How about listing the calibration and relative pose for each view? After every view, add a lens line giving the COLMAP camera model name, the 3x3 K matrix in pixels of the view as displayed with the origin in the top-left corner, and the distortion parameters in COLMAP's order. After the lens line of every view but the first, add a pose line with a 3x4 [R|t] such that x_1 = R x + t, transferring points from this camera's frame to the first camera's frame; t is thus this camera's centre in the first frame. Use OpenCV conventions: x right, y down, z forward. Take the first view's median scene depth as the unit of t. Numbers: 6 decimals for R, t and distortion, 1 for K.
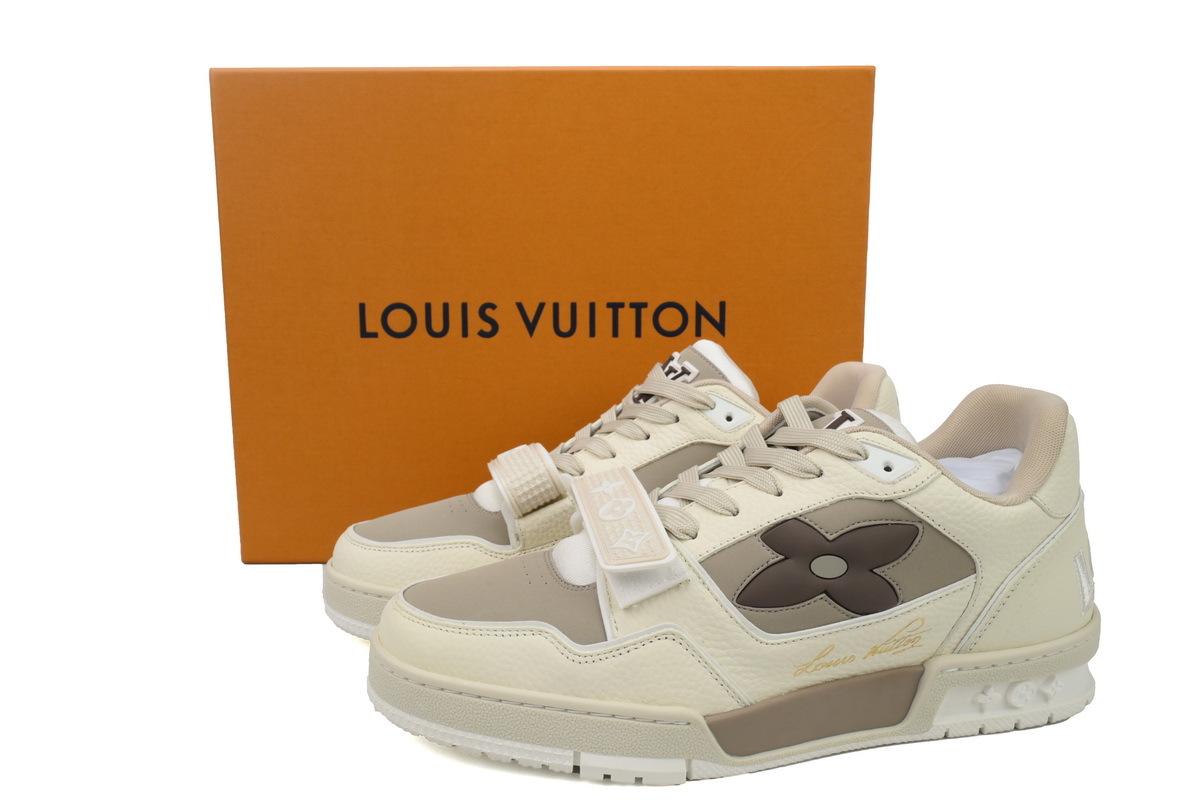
lens RADIAL K [[1007.2, 0, 600.0], [0, 1007.2, 400.0], [0, 0, 1]] dist [0.000588, 0.000479]
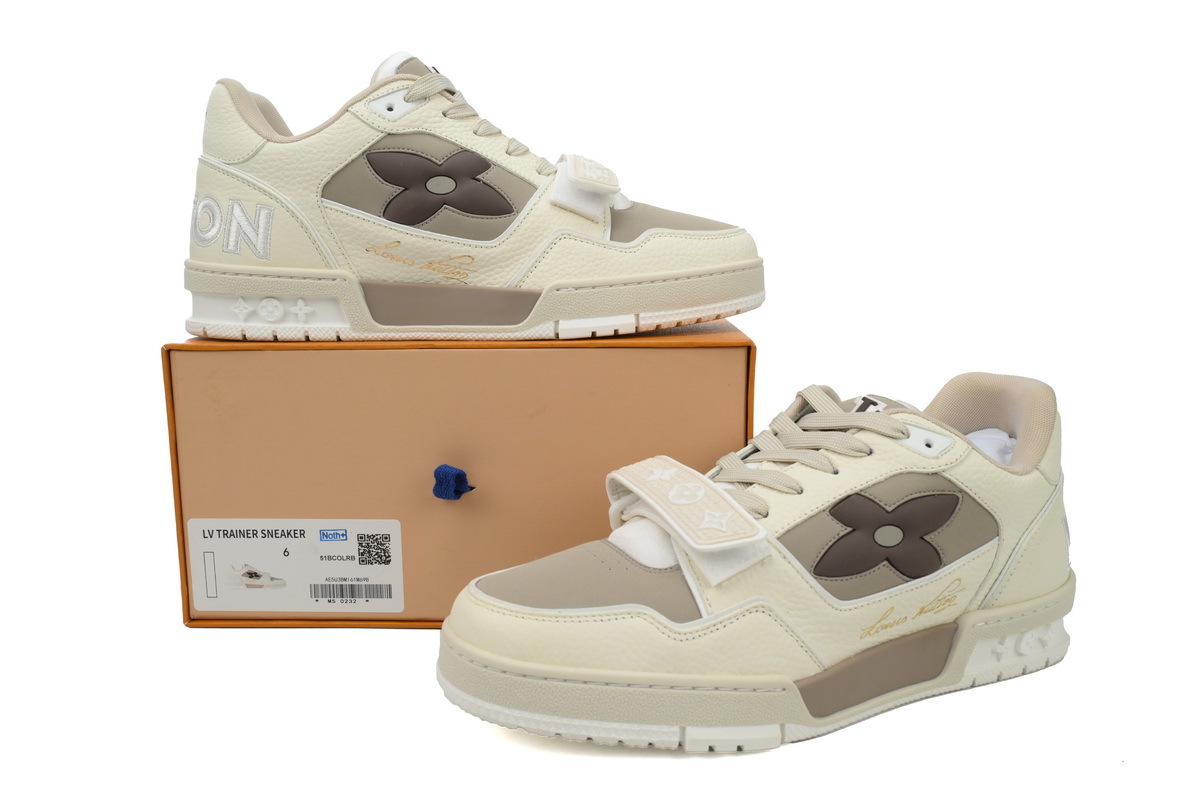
lens RADIAL K [[1007.2, 0, 600.0], [0, 1007.2, 400.0], [0, 0, 1]] dist [0.000588, 0.000479]
pose [[0.970750, -0.019895, 0.239266, -0.334462], [0.023903, 0.999618, -0.013861, 0.025476], [-0.238899, 0.019175, 0.970855, 0.010213]]
